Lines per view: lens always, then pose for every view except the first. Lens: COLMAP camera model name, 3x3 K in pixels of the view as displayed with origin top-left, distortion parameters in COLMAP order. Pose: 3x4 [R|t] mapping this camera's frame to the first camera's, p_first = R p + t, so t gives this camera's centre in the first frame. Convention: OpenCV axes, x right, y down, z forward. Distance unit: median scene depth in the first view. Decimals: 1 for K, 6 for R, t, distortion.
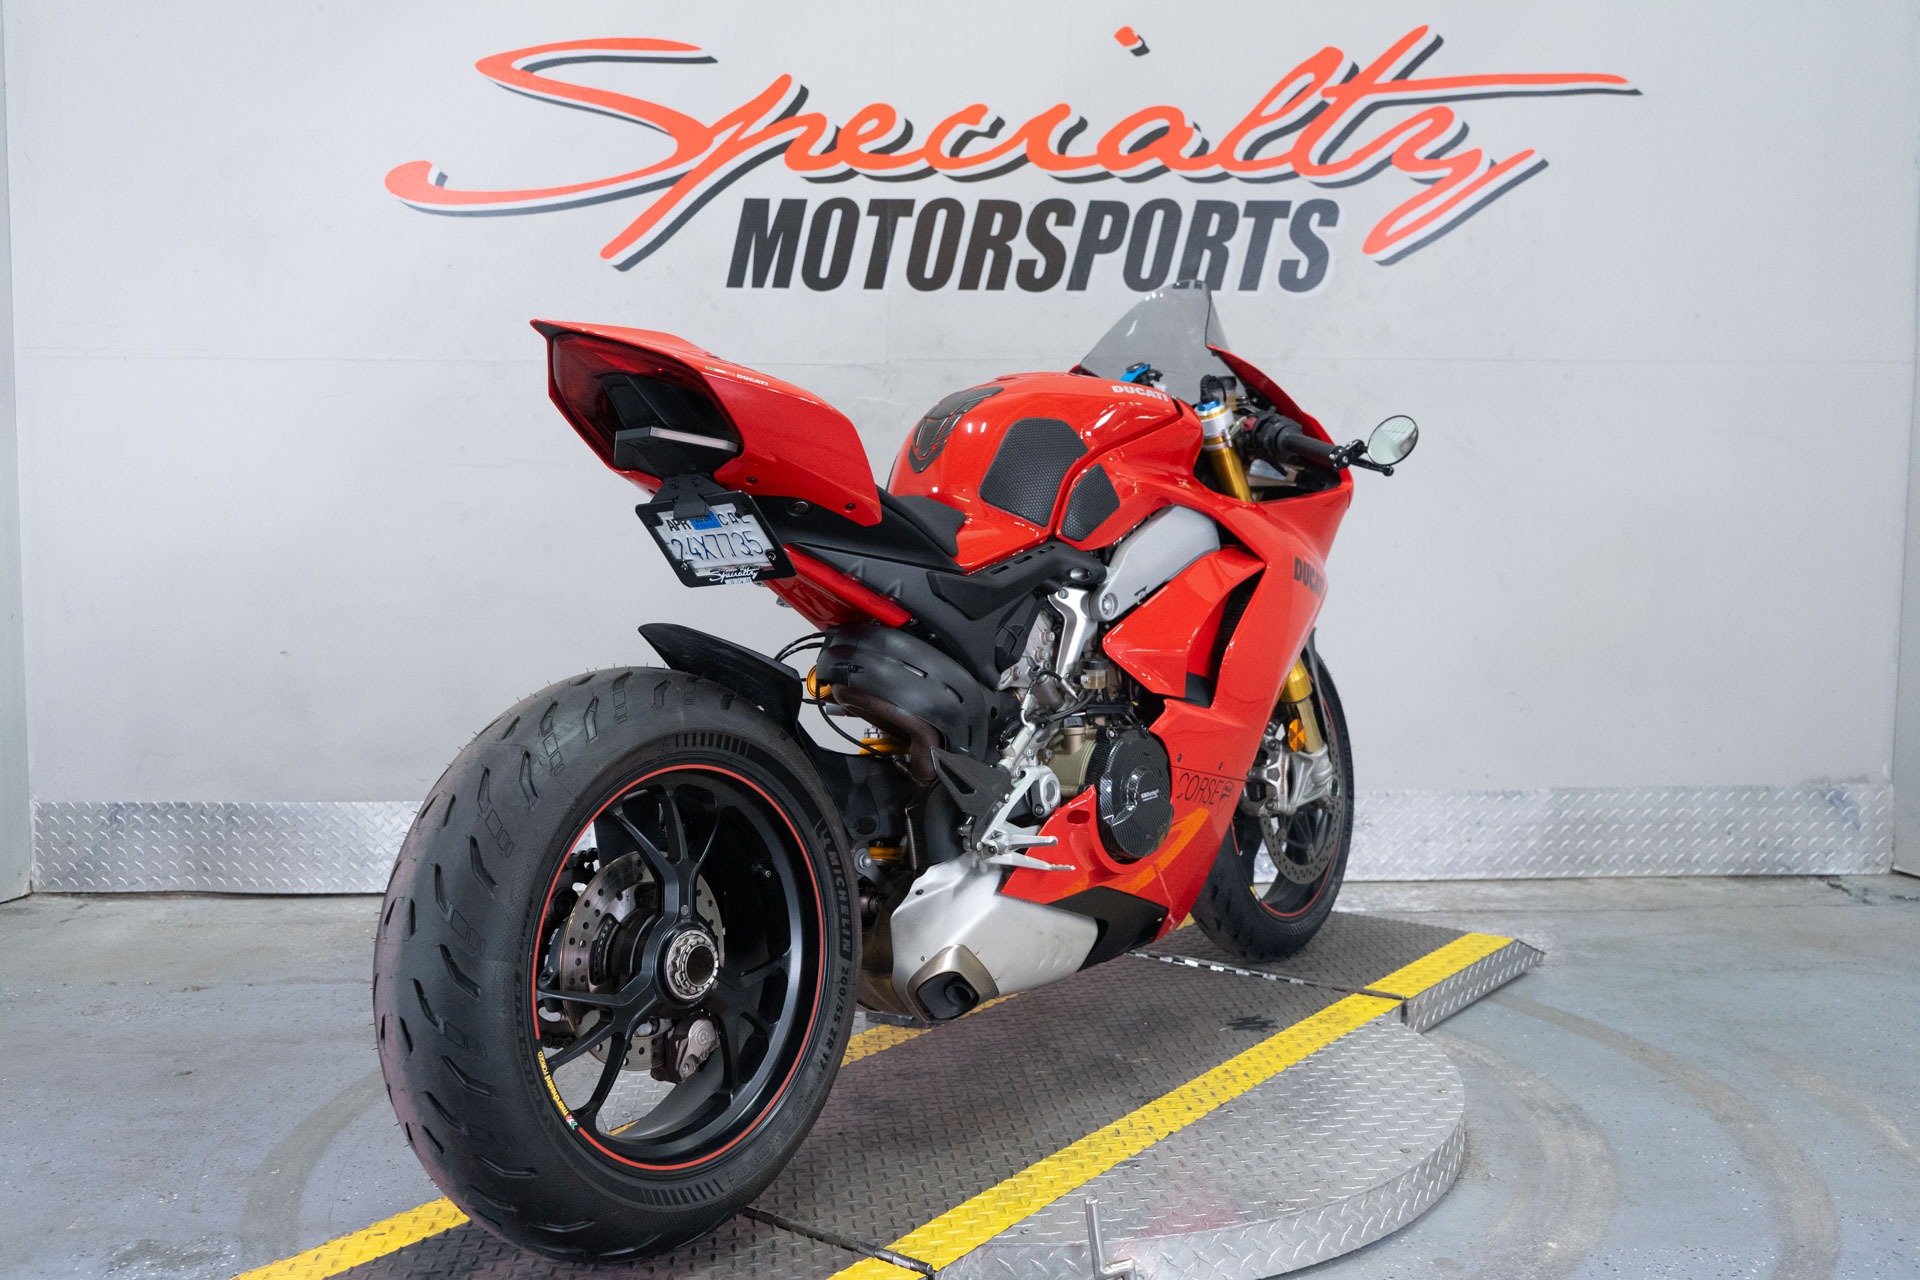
lens RADIAL K [[1908.6, 0, 955.5], [0, 1908.6, 641.5], [0, 0, 1]] dist [0.000449, 0.000000]
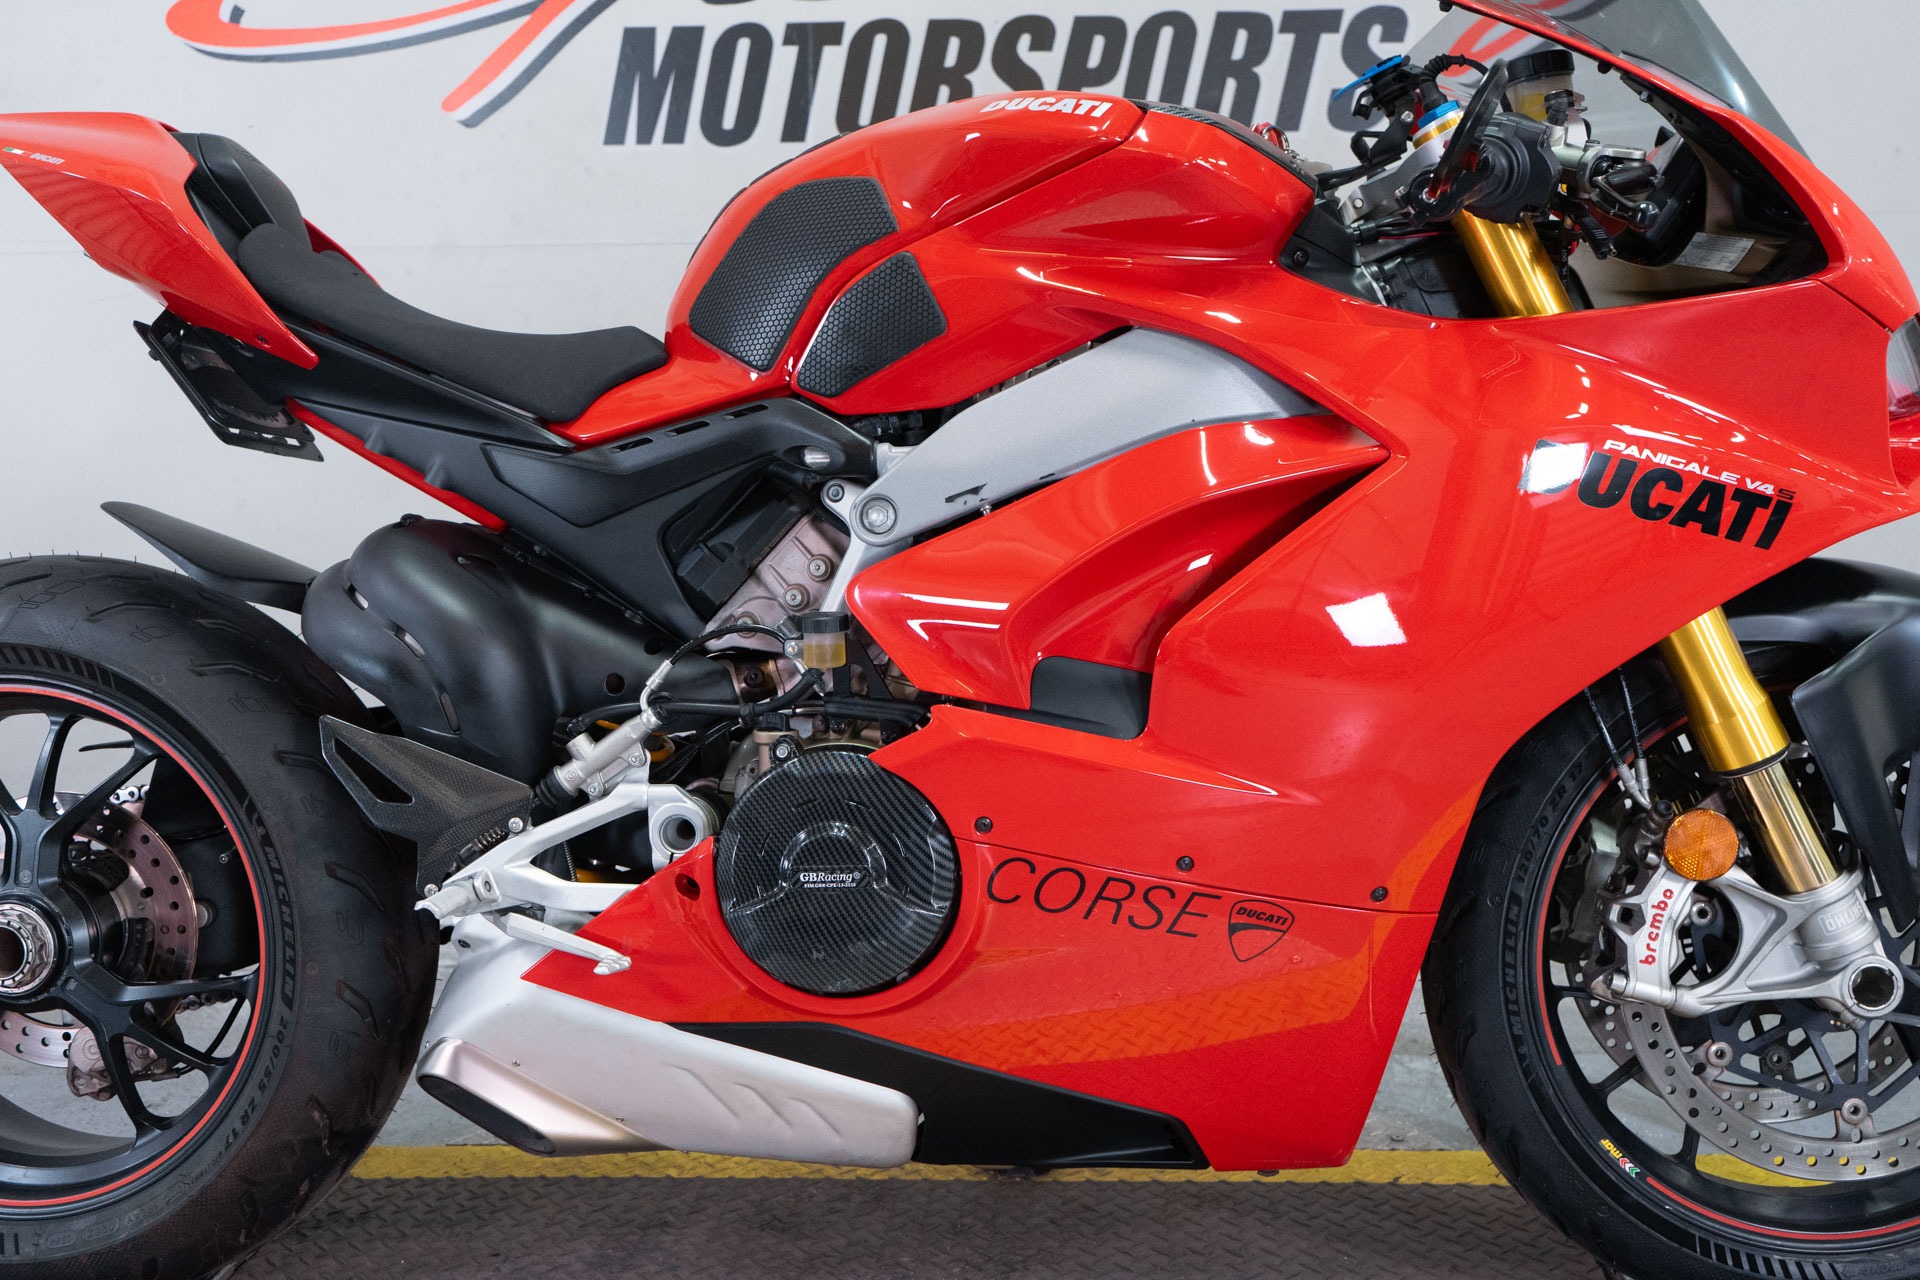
lens RADIAL K [[1747.3, 0, 954.5], [0, 1747.3, 632.0], [0, 0, 1]] dist [0.002330, 0.003020]
pose [[0.998315, -0.008823, -0.057348, 0.060511], [0.008864, 0.999961, 0.000460, 0.012198], [0.057342, -0.000968, 0.998354, 0.304967]]
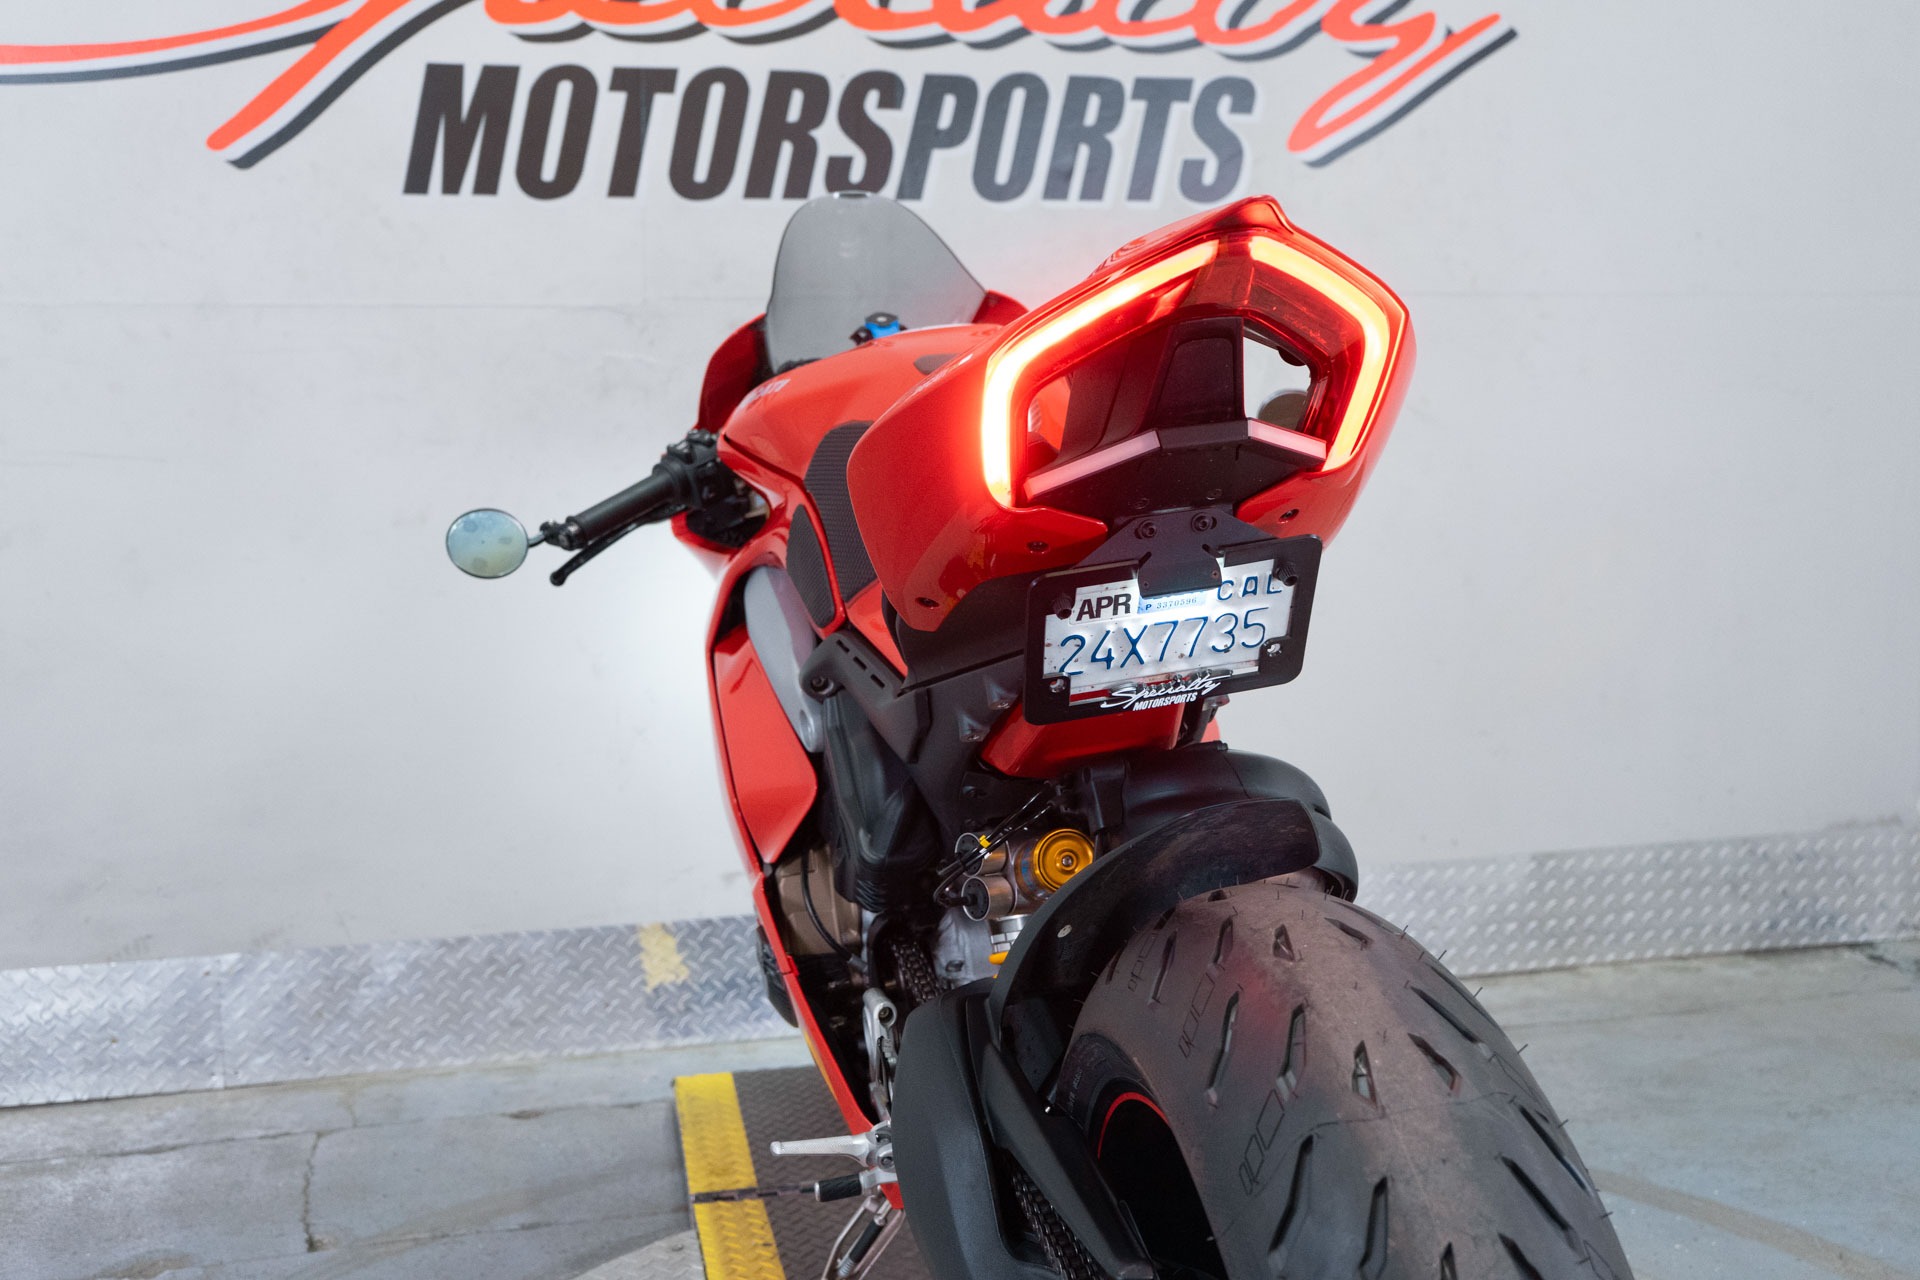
lens RADIAL K [[2160.4, 0, 952.9], [0, 2160.4, 636.4], [0, 0, 1]] dist [0.005136, 0.000000]
pose [[0.978385, -0.037834, 0.203303, -0.091396], [0.035960, 0.999270, 0.012905, -0.030753], [-0.203643, -0.005315, 0.979031, 0.204865]]
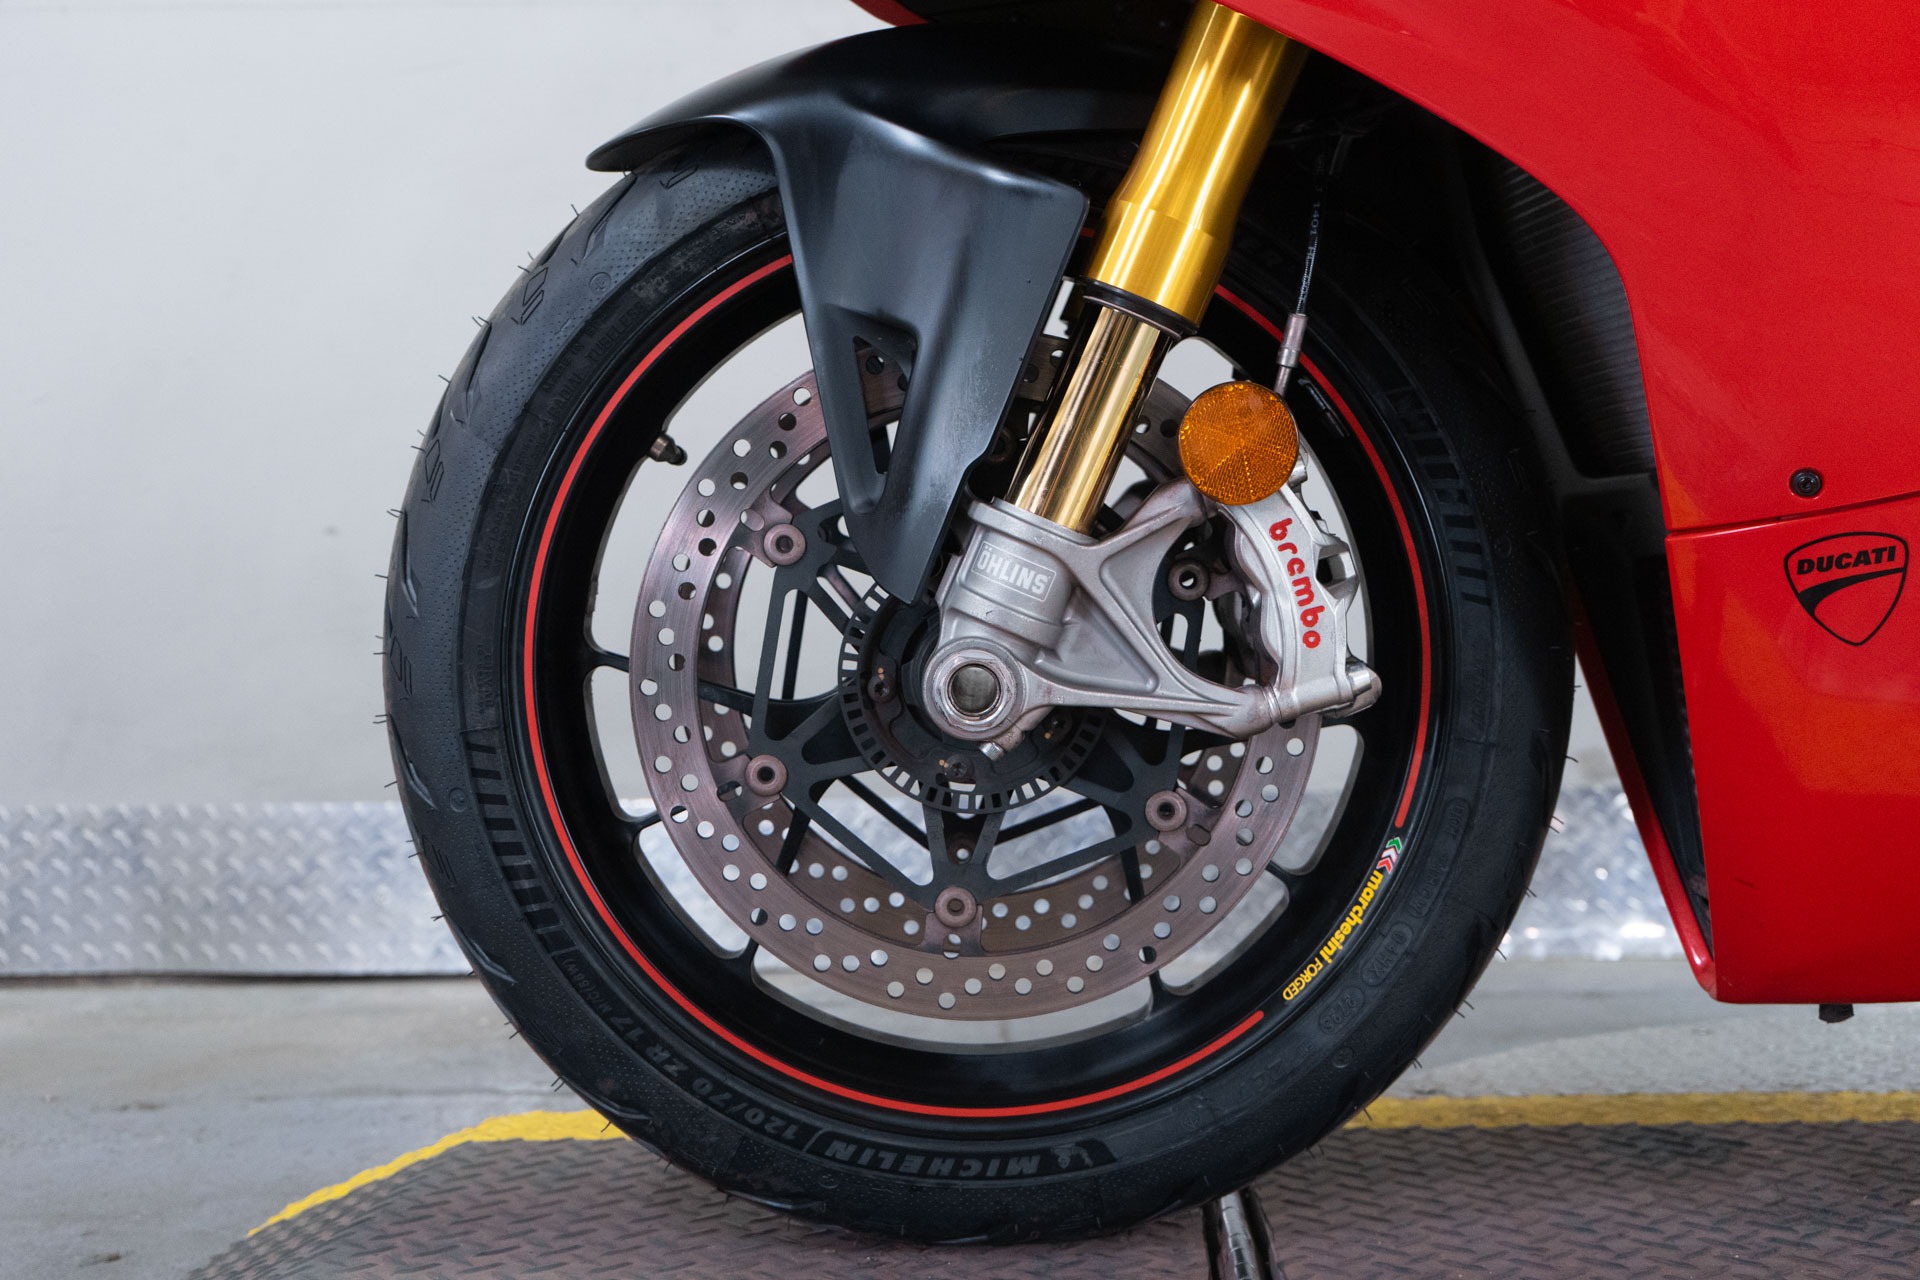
lens RADIAL K [[2160.4, 0, 949.6], [0, 2160.4, 668.4], [0, 0, 1]] dist [0.005136, 0.000000]
pose [[0.999124, -0.008474, -0.040979, -0.150288], [0.004583, 0.995551, -0.094111, 0.106737], [0.041594, 0.093841, 0.994718, 0.396370]]
